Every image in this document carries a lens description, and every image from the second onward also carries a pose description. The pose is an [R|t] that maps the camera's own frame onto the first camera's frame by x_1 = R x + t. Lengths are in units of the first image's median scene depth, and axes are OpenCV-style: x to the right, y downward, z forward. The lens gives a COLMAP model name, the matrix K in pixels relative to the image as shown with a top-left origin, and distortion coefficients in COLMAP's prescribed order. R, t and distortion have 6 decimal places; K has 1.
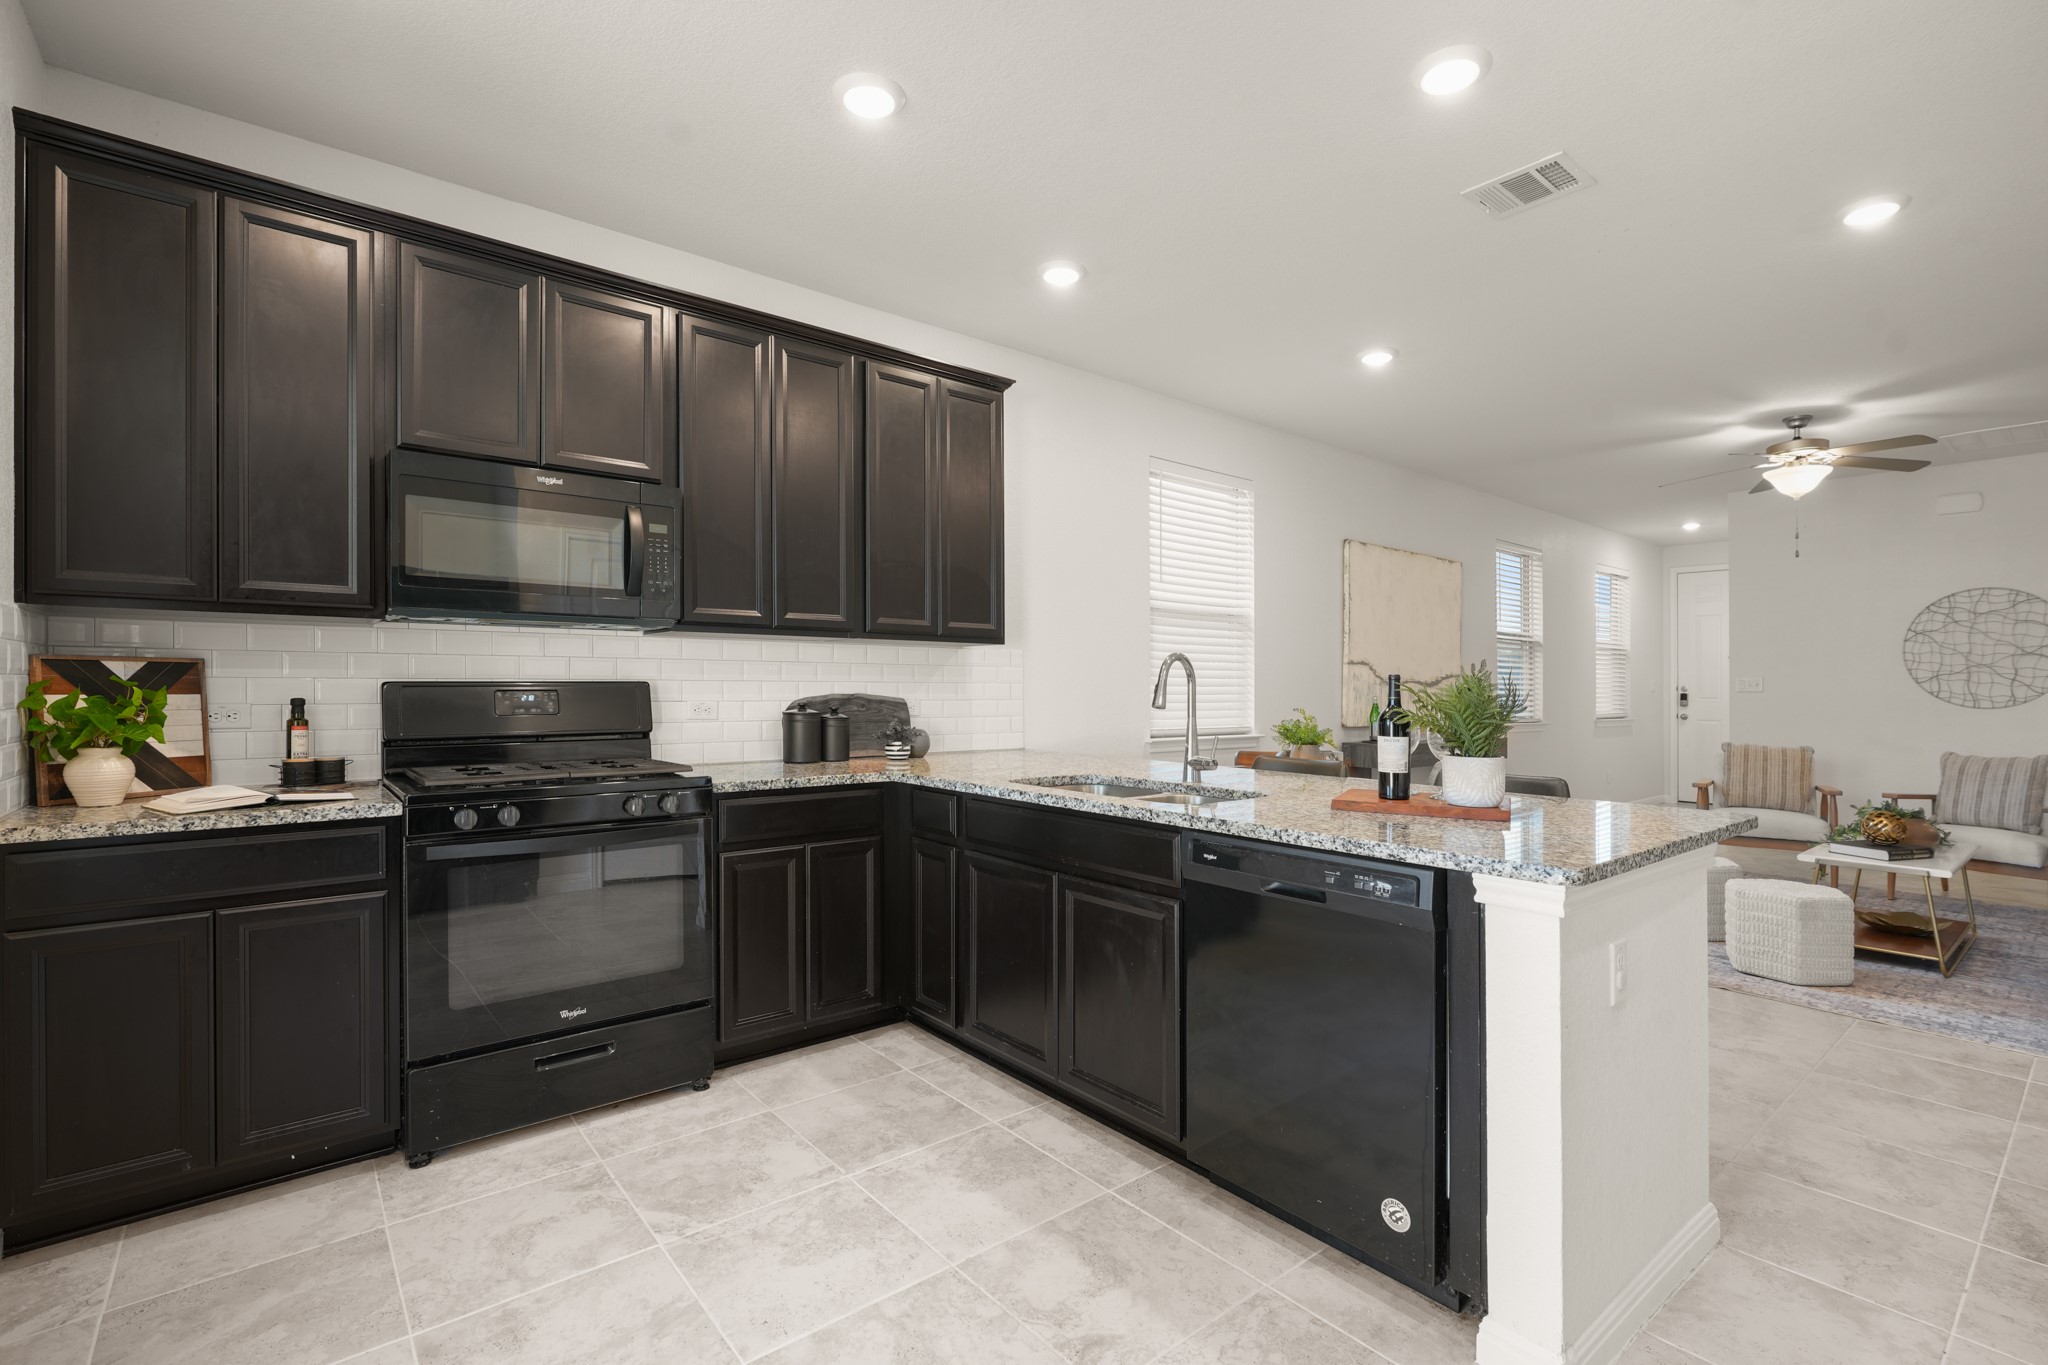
lens RADIAL K [[927.8, 0, 1032.9], [0, 927.8, 675.0], [0, 0, 1]] dist [-0.001381, 0.000283]
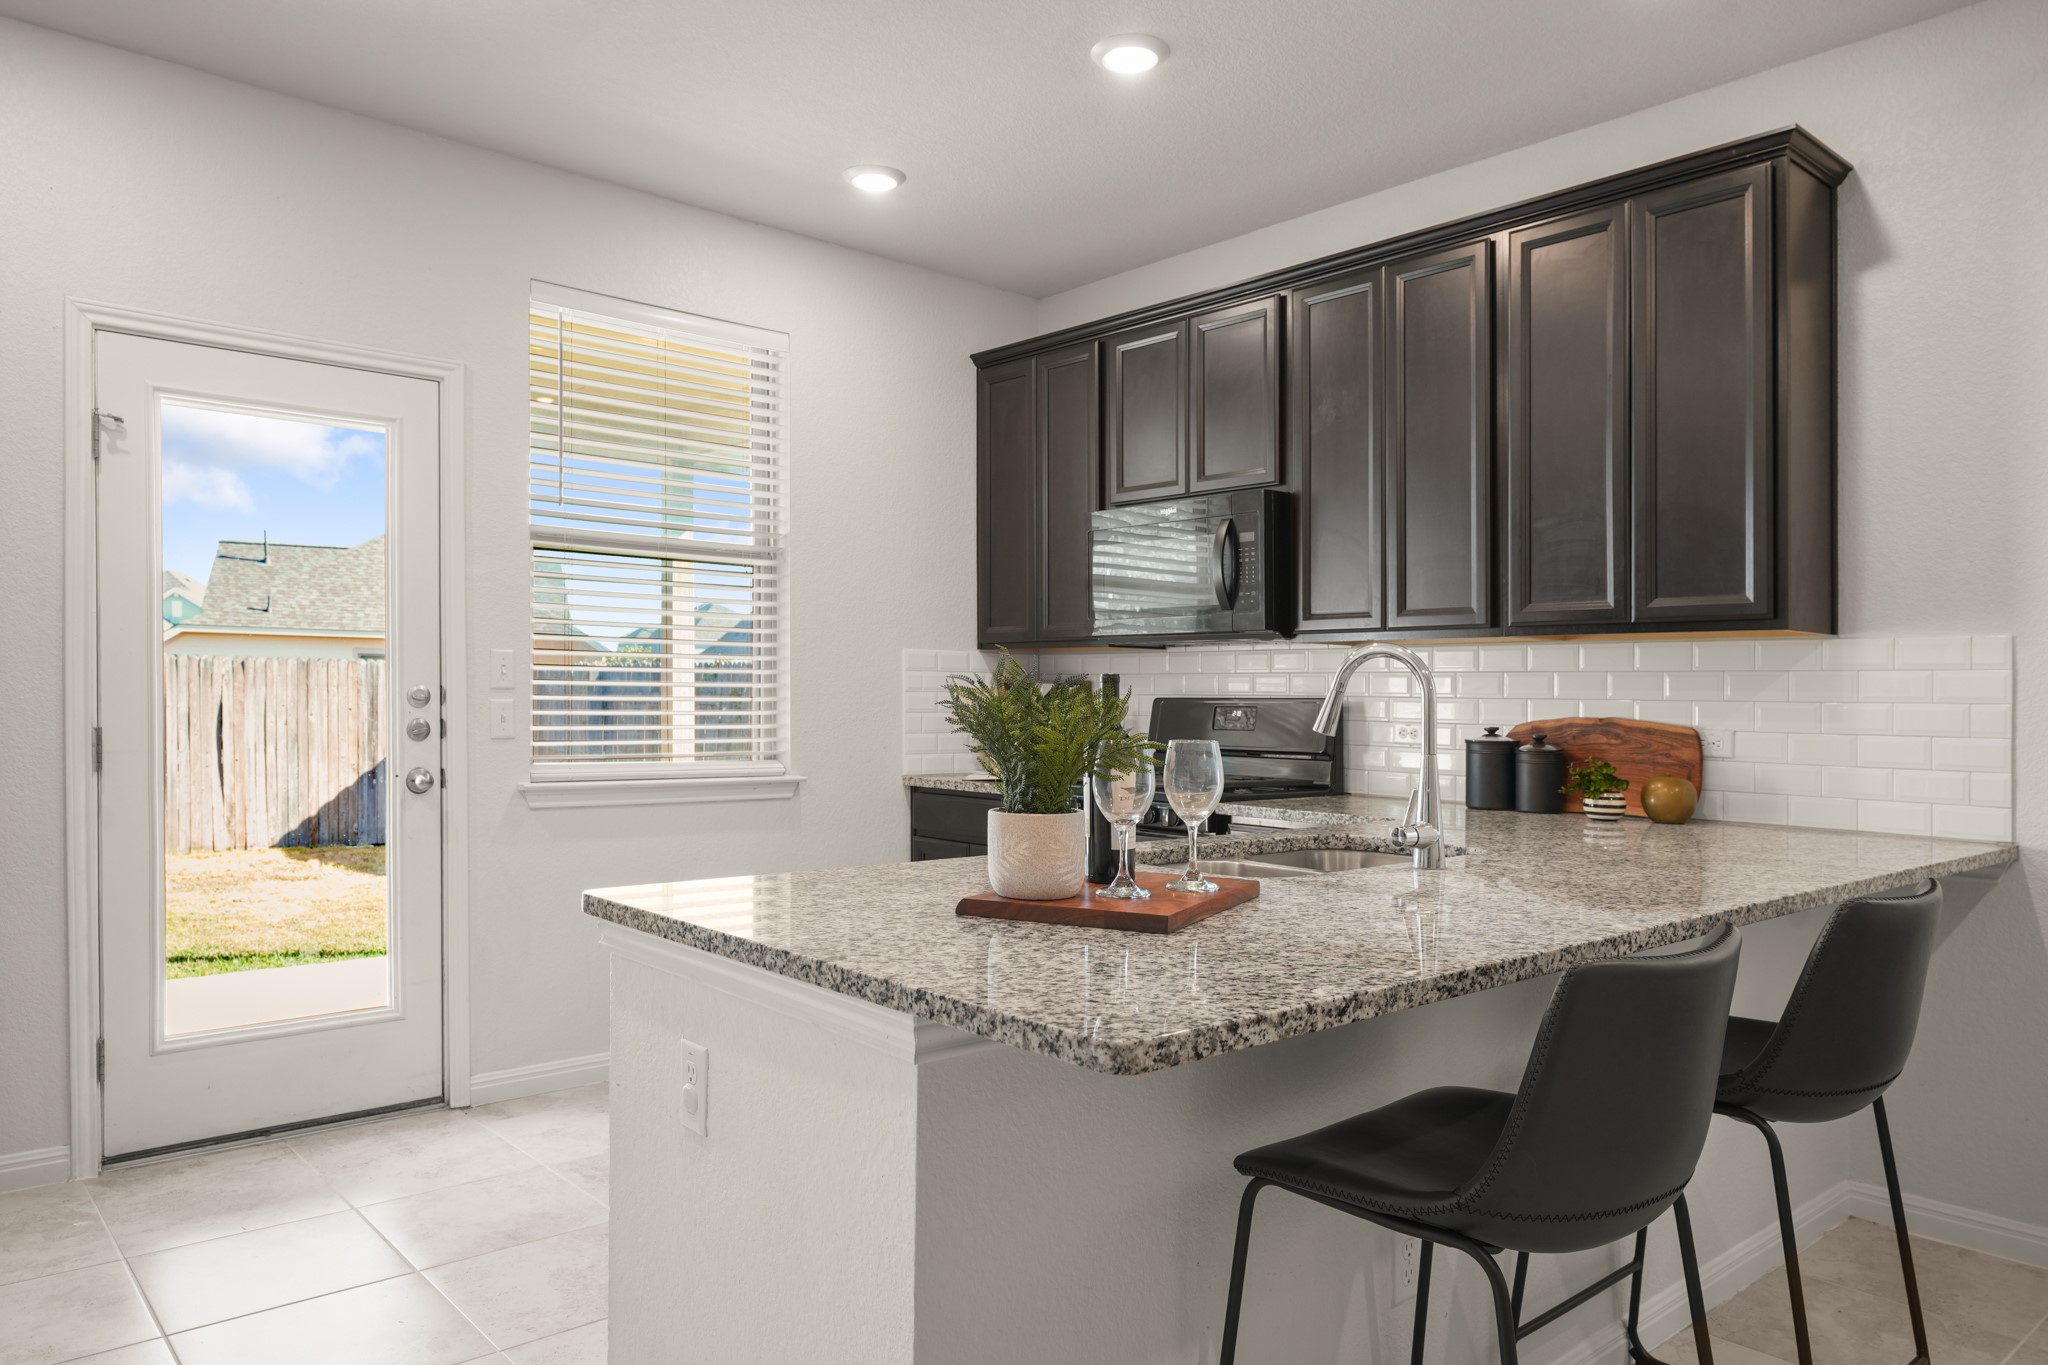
lens RADIAL K [[1403.9, 0, 1031.6], [0, 1403.9, 714.4], [0, 0, 1]] dist [-0.025190, -0.000160]
pose [[0.033047, 0.006475, -0.999433, 0.543297], [-0.002366, 0.999977, 0.006400, 0.008704], [0.999451, 0.002153, 0.033061, 0.392683]]
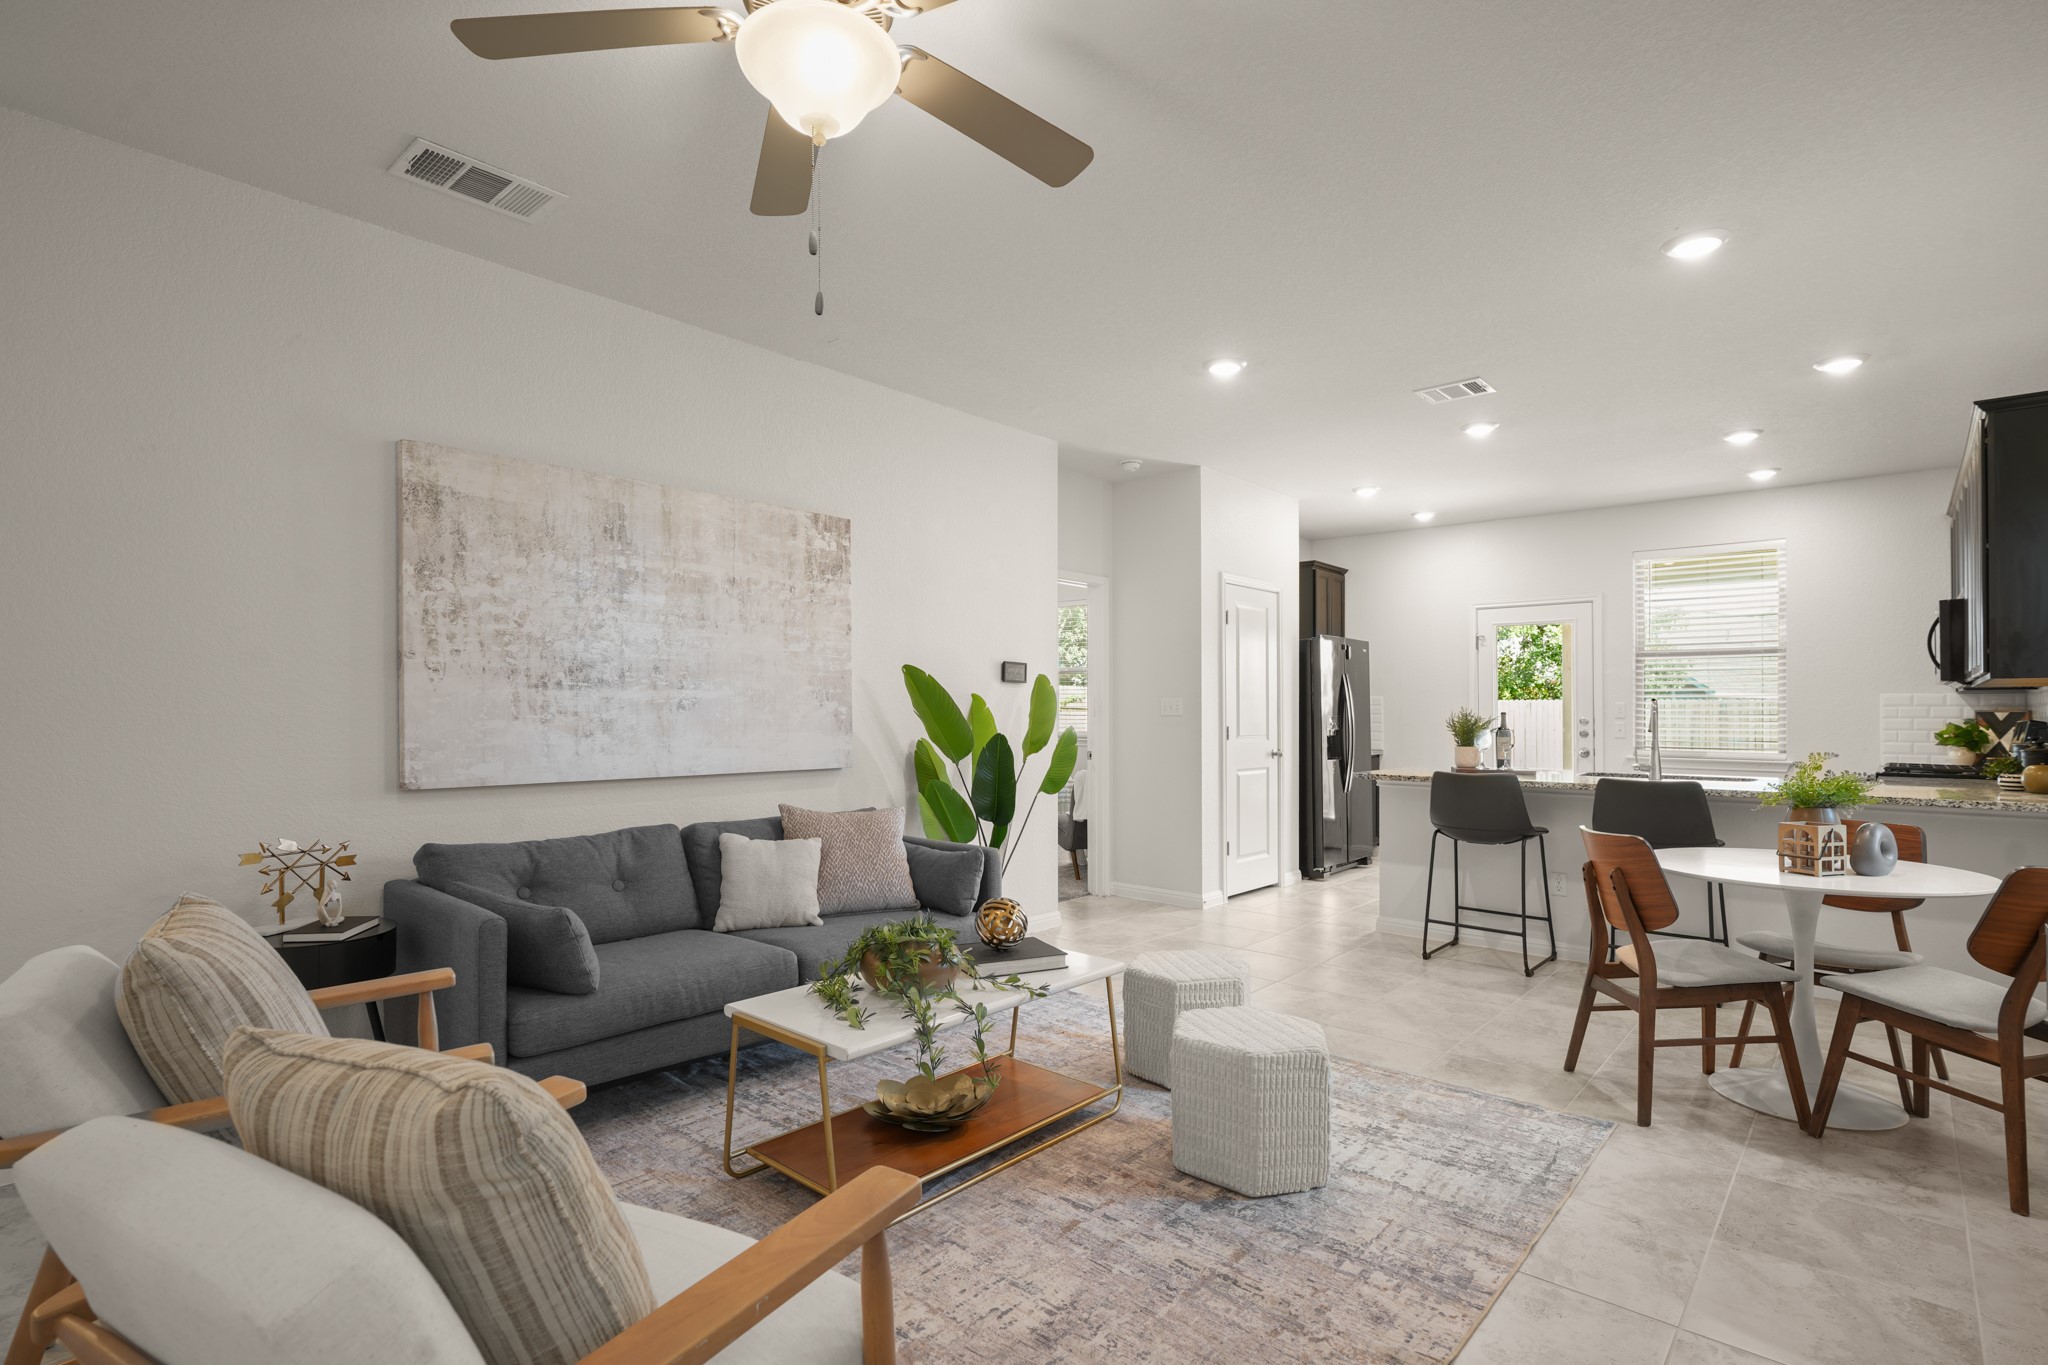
lens RADIAL K [[996.2, 0, 1011.8], [0, 996.2, 706.2], [0, 0, 1]] dist [-0.000416, 0.000342]
pose [[-0.989896, -0.012287, -0.141259, 0.787353], [-0.009651, 0.999767, -0.019328, 0.018476], [0.141464, -0.017770, -0.989784, 1.326819]]
